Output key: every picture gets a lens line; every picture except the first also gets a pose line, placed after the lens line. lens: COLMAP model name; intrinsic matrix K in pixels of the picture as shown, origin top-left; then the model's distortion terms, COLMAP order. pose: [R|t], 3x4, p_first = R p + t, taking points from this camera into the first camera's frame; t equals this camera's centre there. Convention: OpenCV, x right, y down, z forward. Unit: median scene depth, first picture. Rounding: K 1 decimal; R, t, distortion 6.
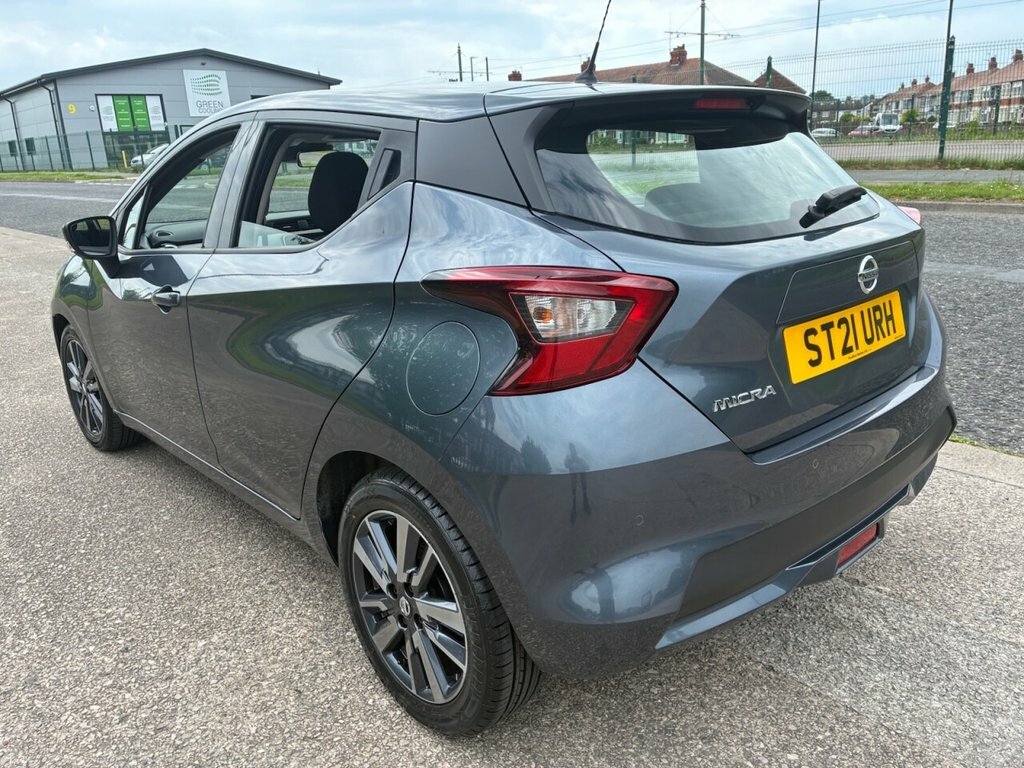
lens RADIAL K [[776.9, 0, 512.0], [0, 776.9, 384.0], [0, 0, 1]] dist [0.068298, -0.098431]
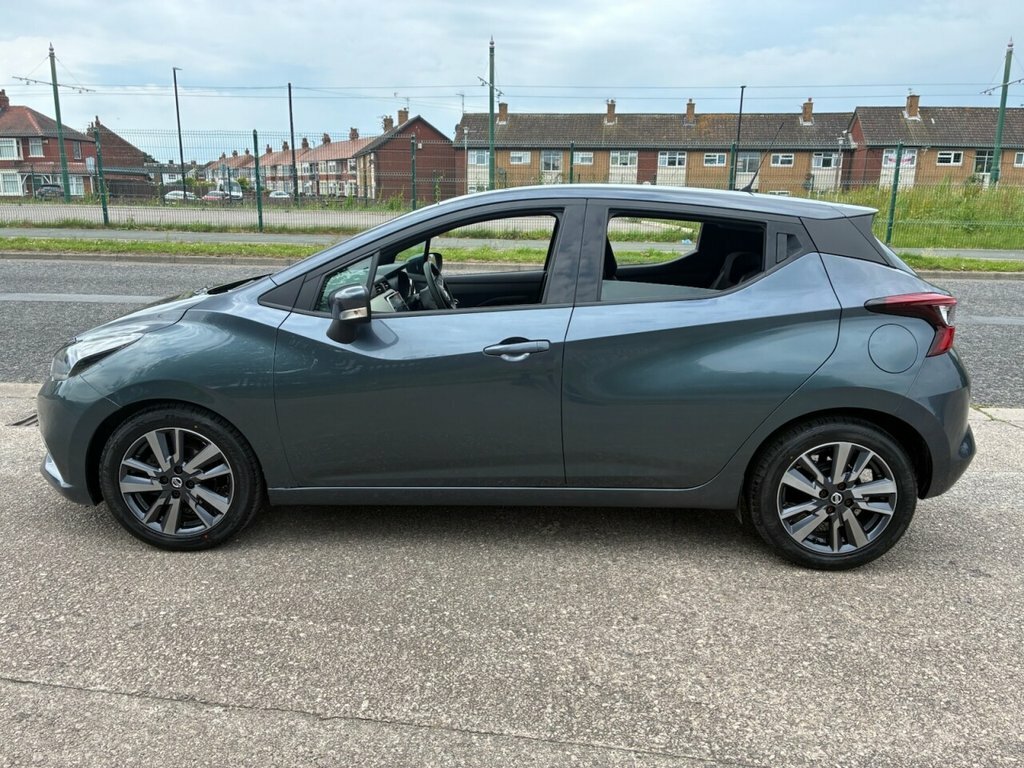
lens RADIAL K [[785.7, 0, 512.0], [0, 785.7, 384.0], [0, 0, 1]] dist [0.056457, -0.074934]
pose [[0.701176, -0.115999, 0.703489, -0.831490], [0.169124, 0.985576, -0.006055, -0.031485], [-0.692639, 0.123222, 0.710681, 0.109283]]
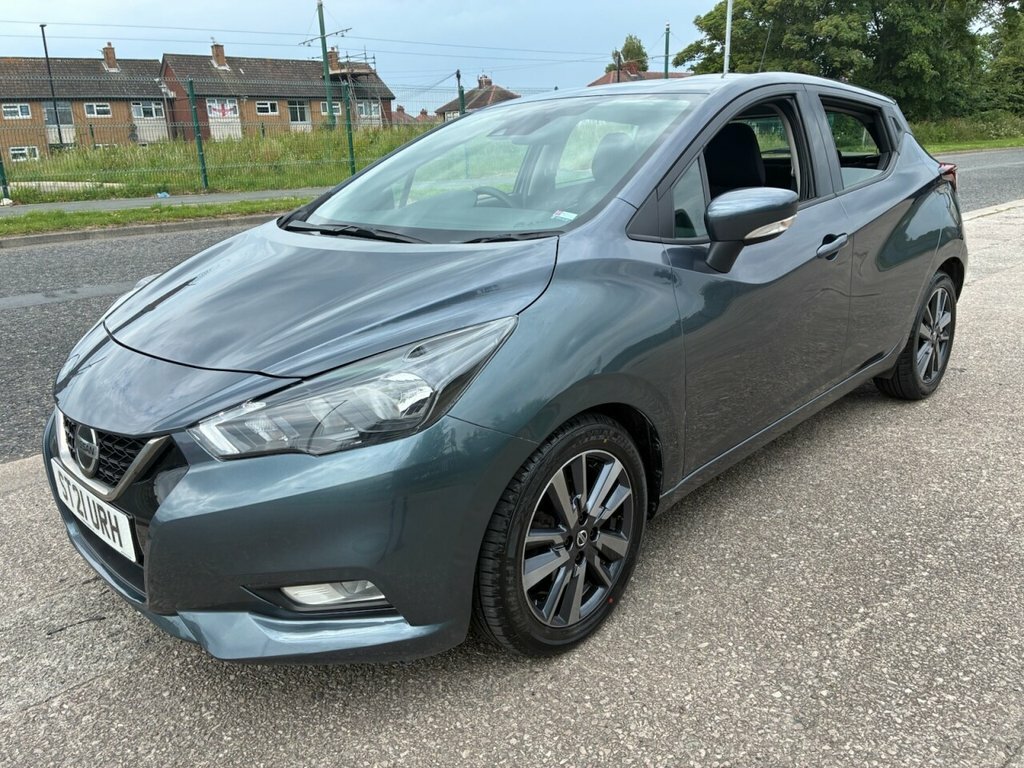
lens RADIAL K [[780.7, 0, 535.0], [0, 780.7, 381.1], [0, 0, 1]] dist [0.071190, -0.101765]
pose [[-0.073413, -0.246960, 0.966241, -0.977209], [0.326817, 0.909399, 0.257263, -0.230476], [-0.942232, 0.334670, 0.013949, 0.937308]]
